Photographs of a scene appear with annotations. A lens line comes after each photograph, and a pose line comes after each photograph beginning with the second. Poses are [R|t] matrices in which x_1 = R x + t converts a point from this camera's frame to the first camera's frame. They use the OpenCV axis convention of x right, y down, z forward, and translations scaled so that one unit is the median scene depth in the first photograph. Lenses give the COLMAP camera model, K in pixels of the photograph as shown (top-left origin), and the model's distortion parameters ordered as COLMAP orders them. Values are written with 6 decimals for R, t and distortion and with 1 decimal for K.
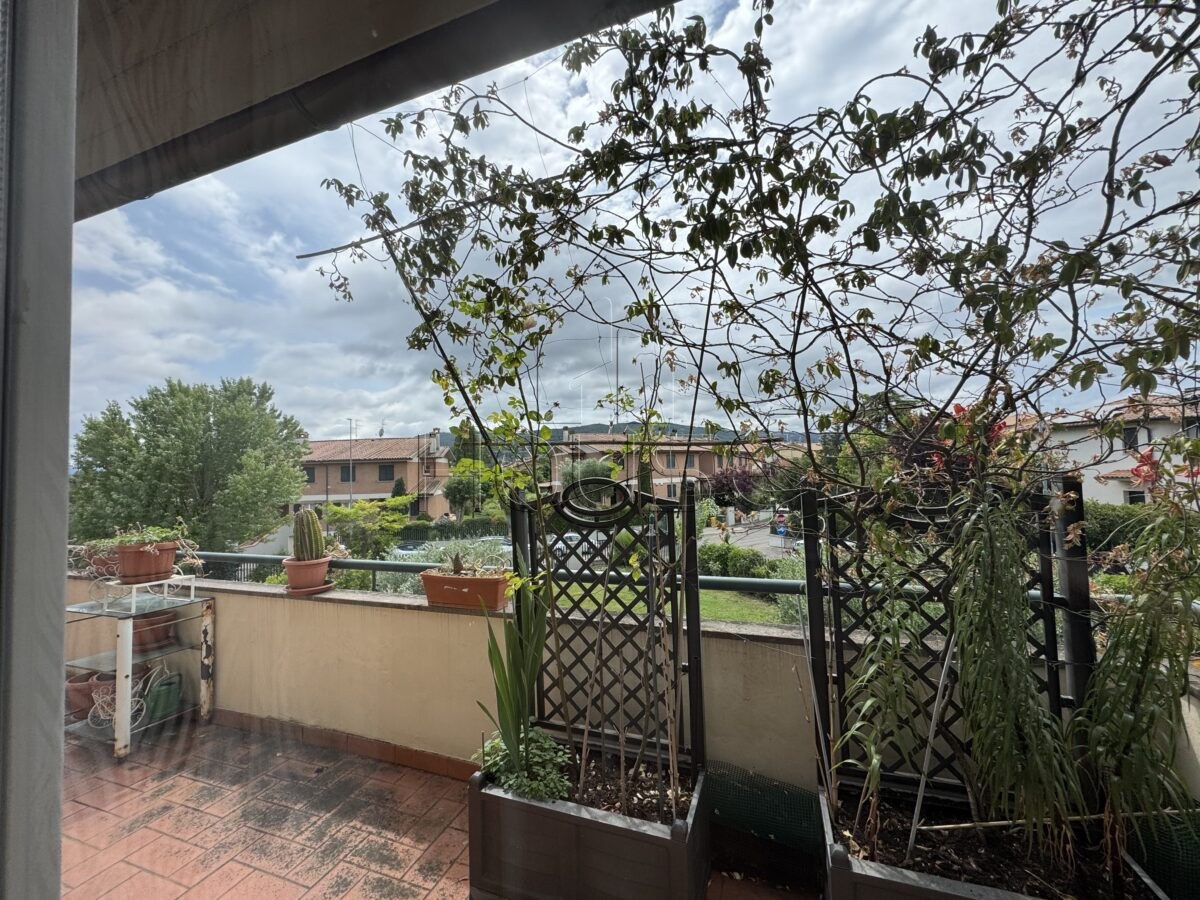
lens RADIAL K [[479.2, 0, 600.0], [0, 479.2, 450.0], [0, 0, 1]] dist [-0.001777, -0.000007]
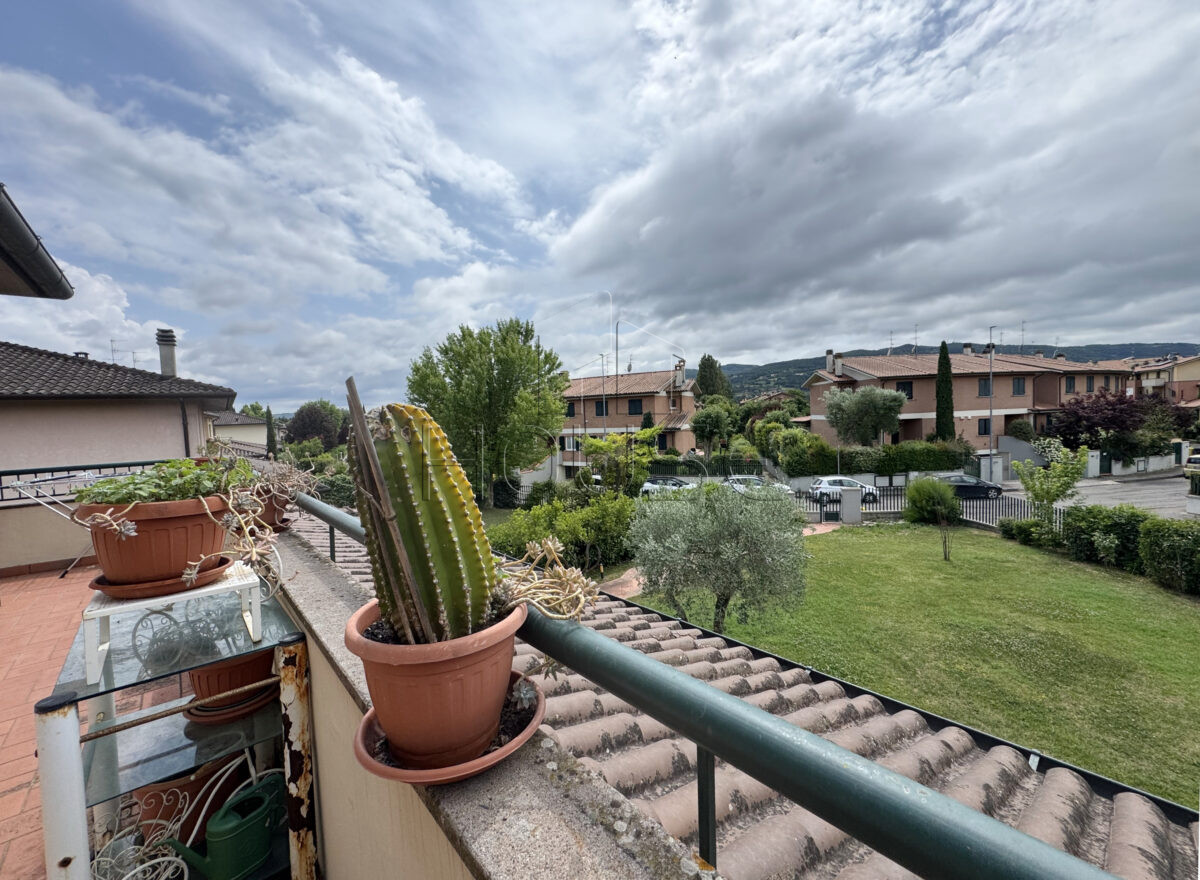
lens RADIAL K [[474.0, 0, 600.0], [0, 474.0, 440.0], [0, 0, 1]] dist [-0.000601, 0.000006]
pose [[0.881594, 0.020395, -0.471567, -0.400700], [0.032397, 0.994096, 0.103559, 0.112794], [0.470895, -0.106575, 0.875728, 0.831390]]
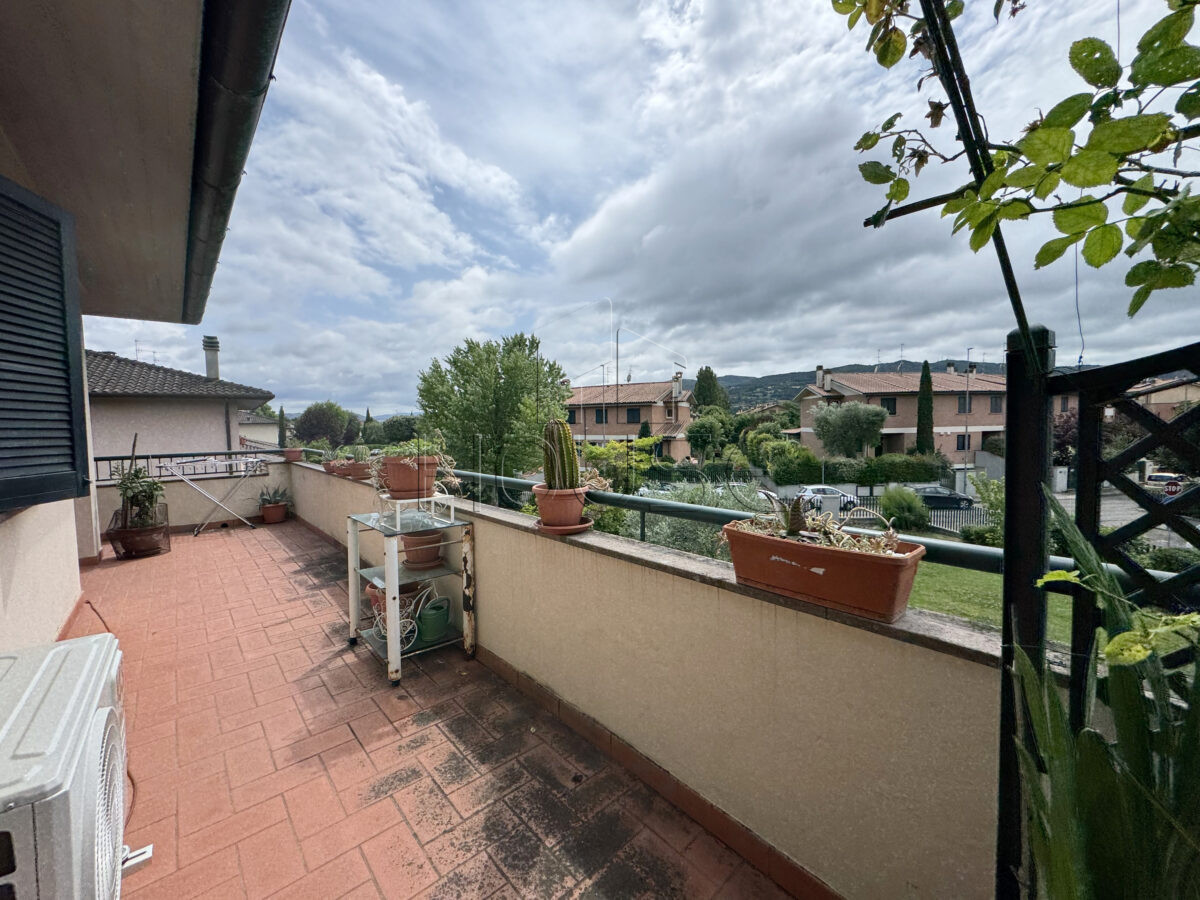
lens RADIAL K [[474.2, 0, 599.4], [0, 474.2, 447.9], [0, 0, 1]] dist [-0.002535, 0.000012]
pose [[0.883193, 0.041015, -0.467213, -0.205255], [0.008882, 0.994527, 0.104097, 0.086132], [0.468926, -0.096088, 0.877995, 0.367408]]
